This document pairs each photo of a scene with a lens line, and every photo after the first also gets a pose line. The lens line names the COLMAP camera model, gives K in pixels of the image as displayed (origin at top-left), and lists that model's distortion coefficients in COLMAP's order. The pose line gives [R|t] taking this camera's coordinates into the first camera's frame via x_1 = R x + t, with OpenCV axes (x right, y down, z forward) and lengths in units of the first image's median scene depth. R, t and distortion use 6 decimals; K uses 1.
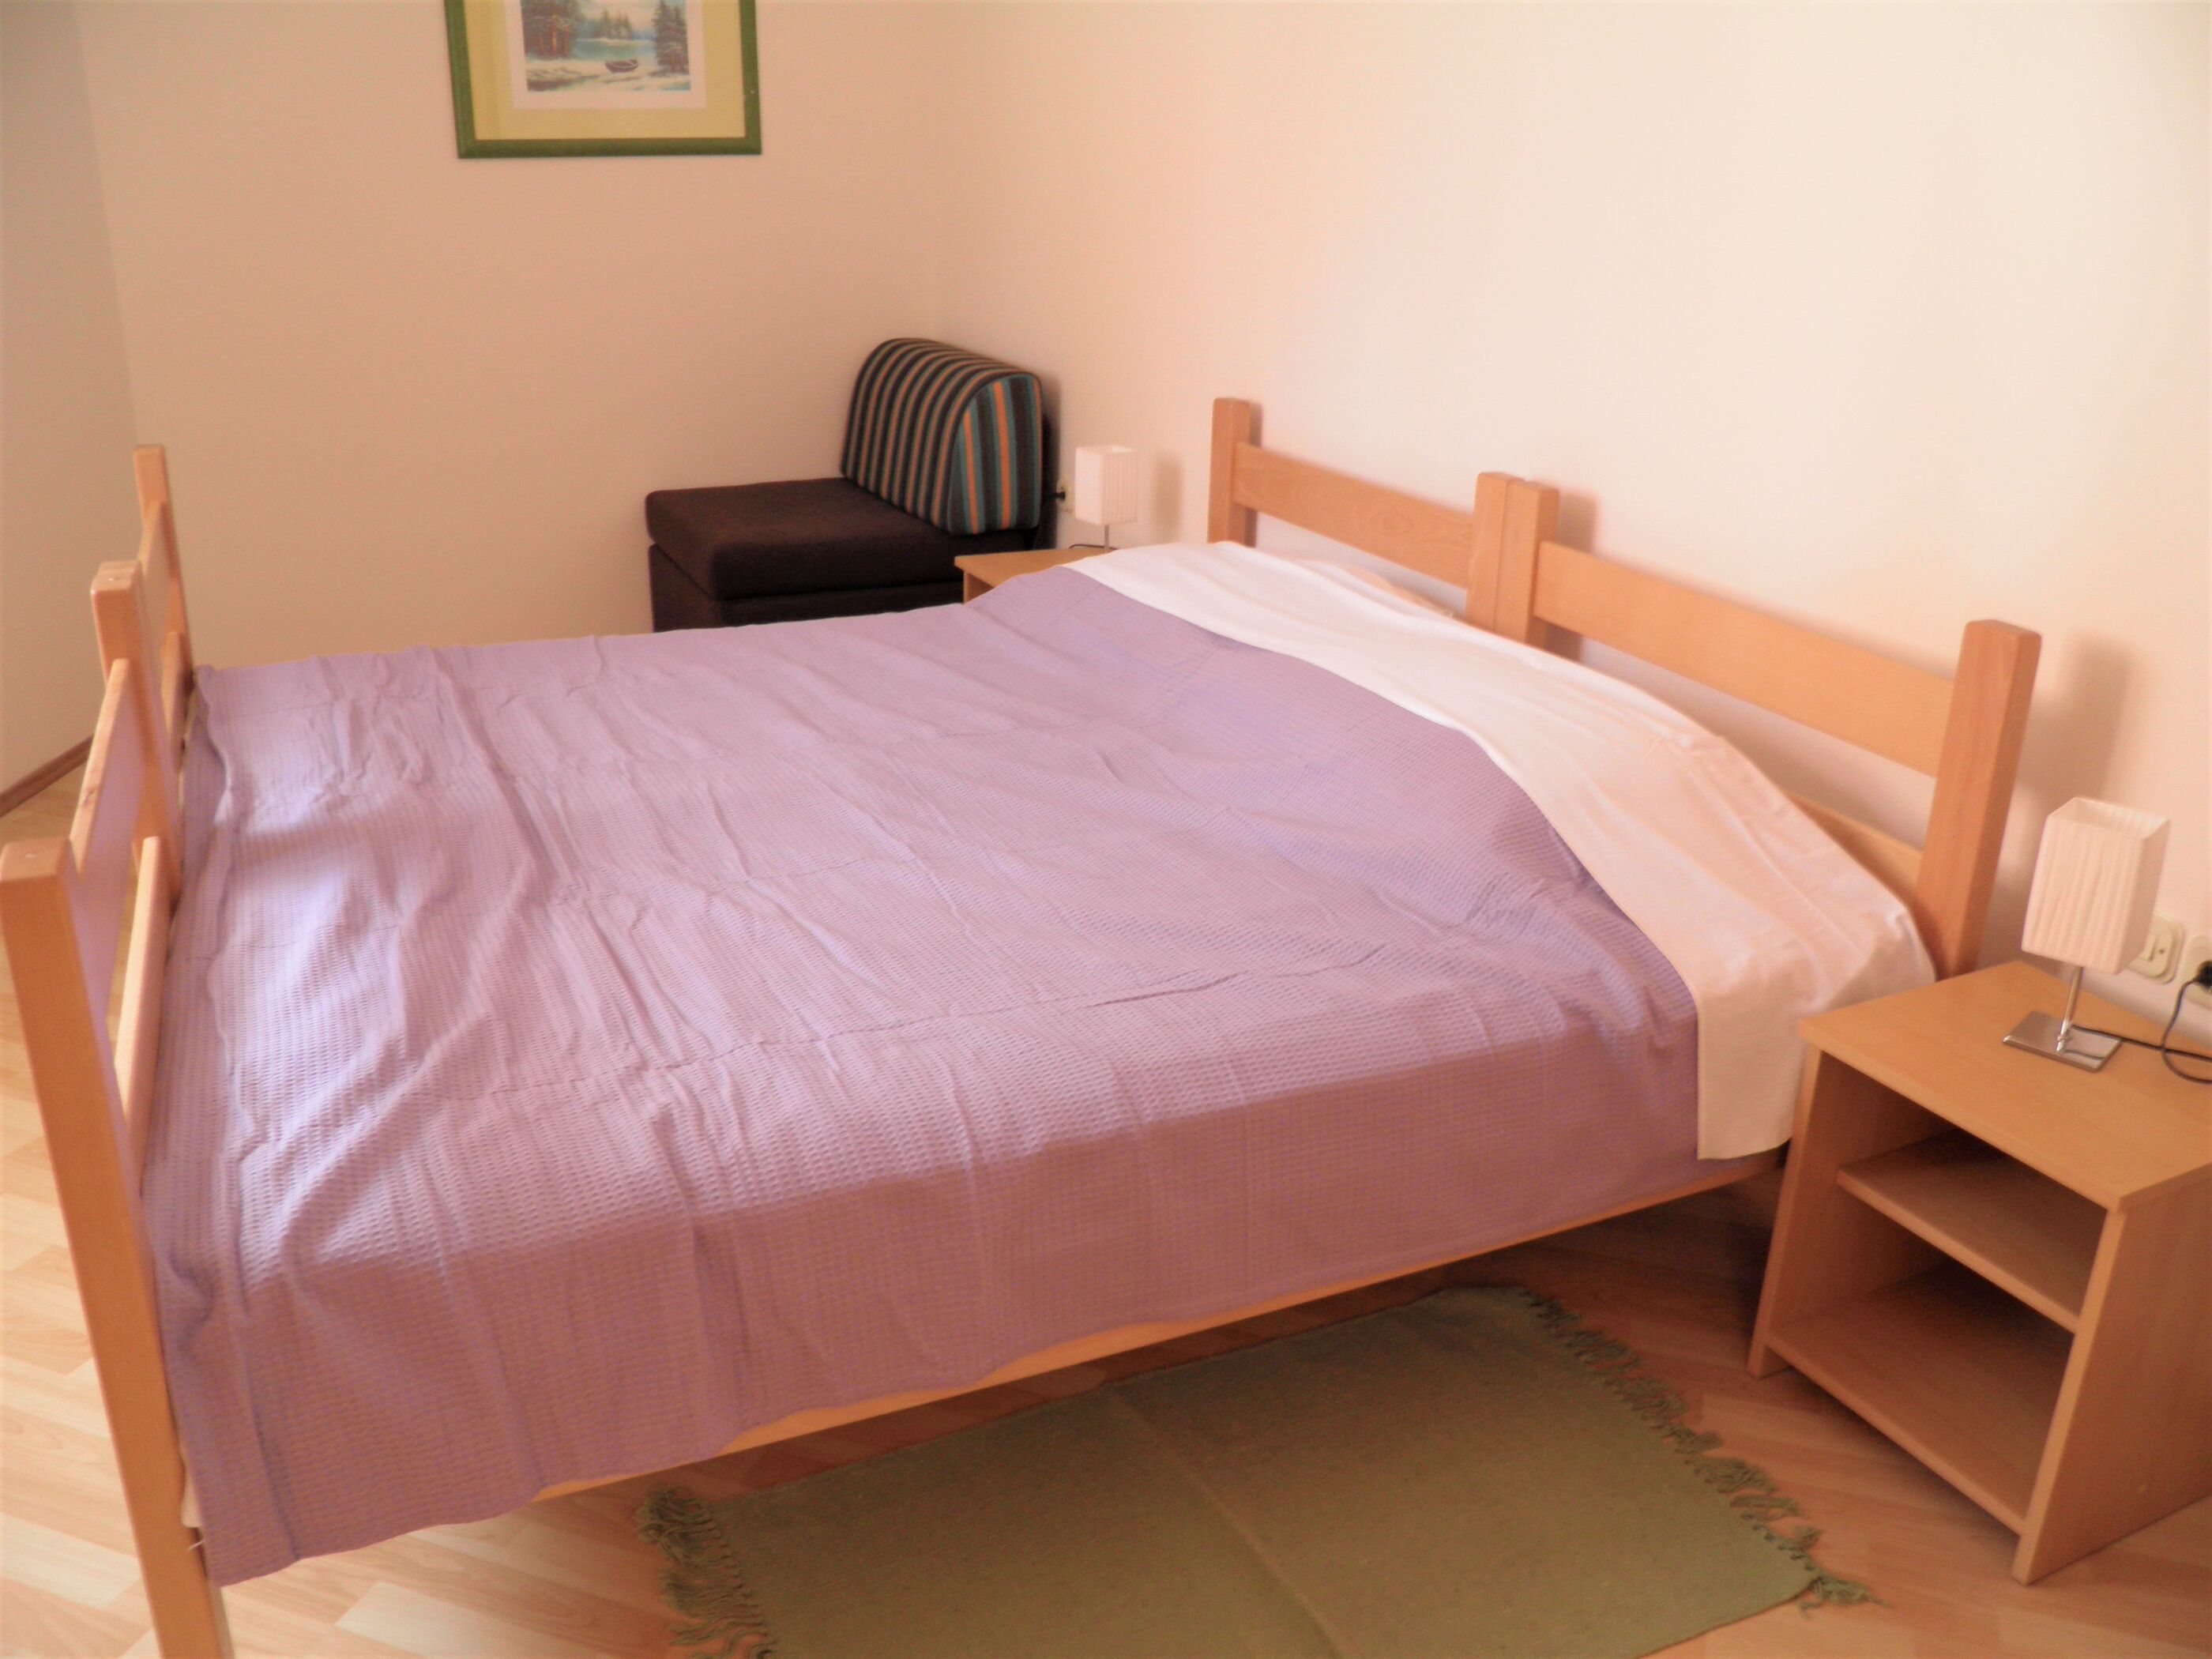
lens RADIAL K [[1866.2, 0, 1157.6], [0, 1866.2, 832.3], [0, 0, 1]] dist [-0.152288, 0.070492]
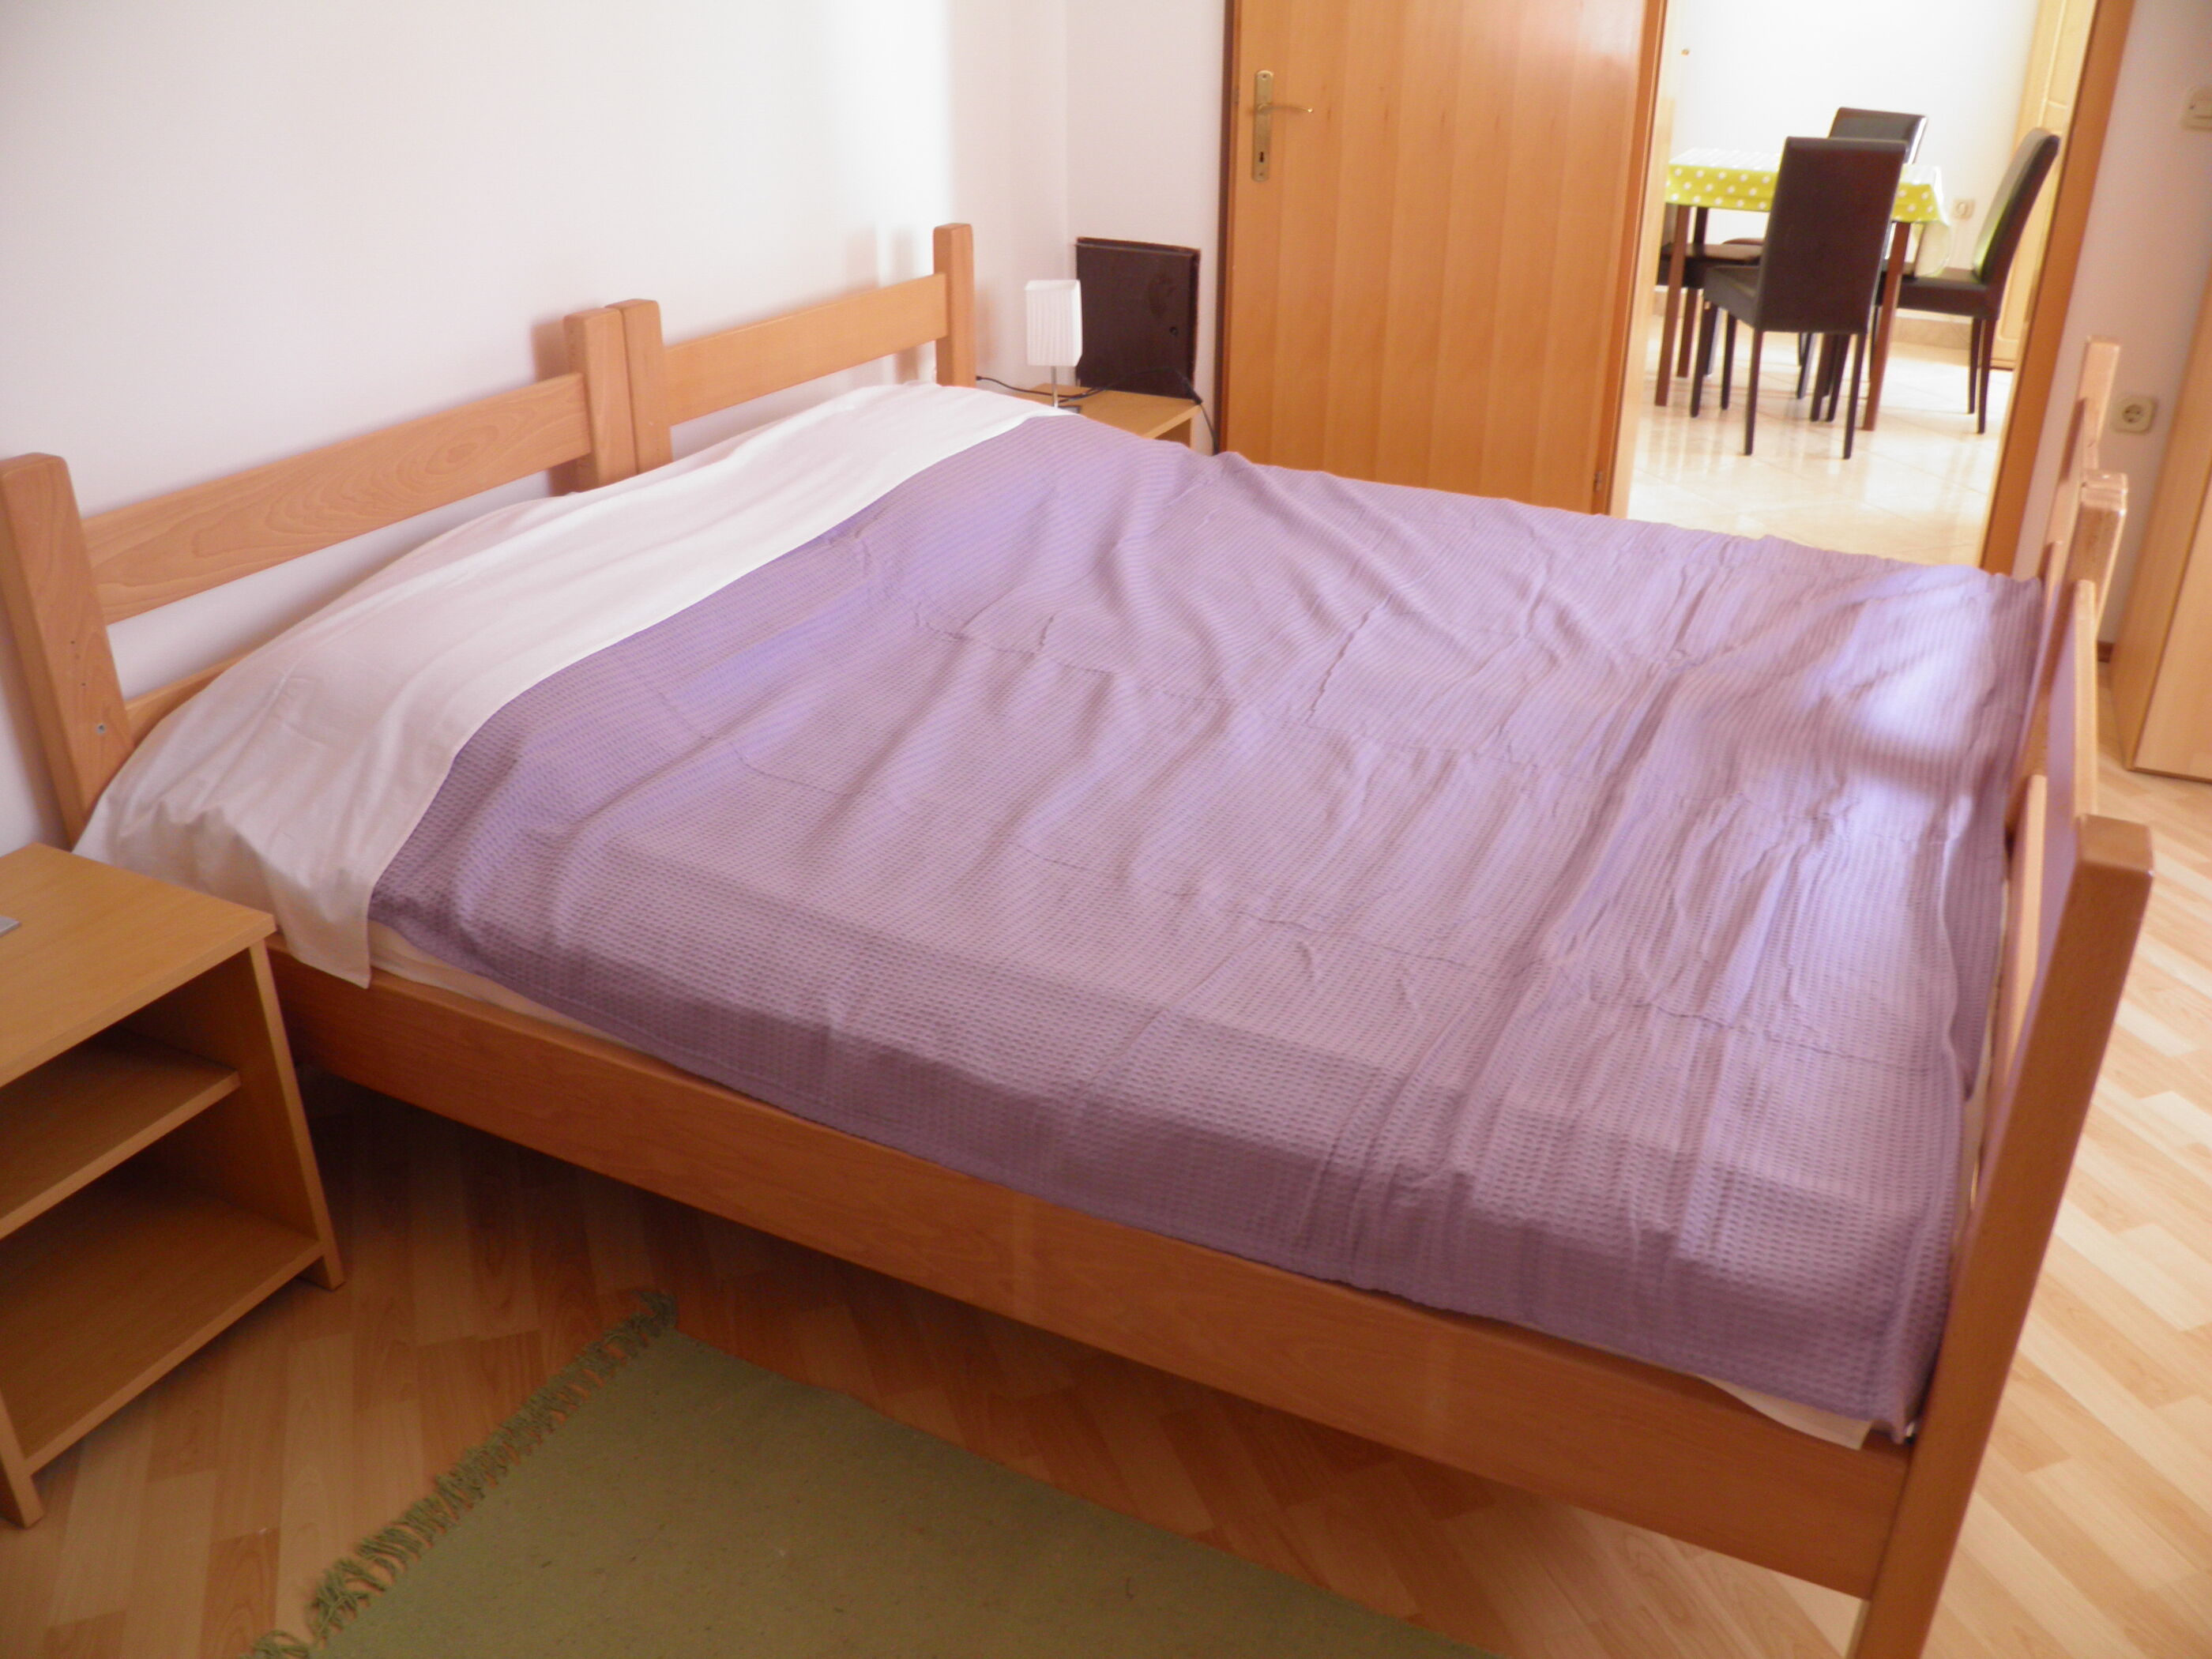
lens RADIAL K [[1866.2, 0, 1157.6], [0, 1866.2, 832.3], [0, 0, 1]] dist [-0.152288, 0.070492]
pose [[-0.634691, -0.370643, 0.678079, -0.774971], [0.235215, 0.743176, 0.626389, -0.561803], [-0.736099, 0.557058, -0.384507, 1.448087]]
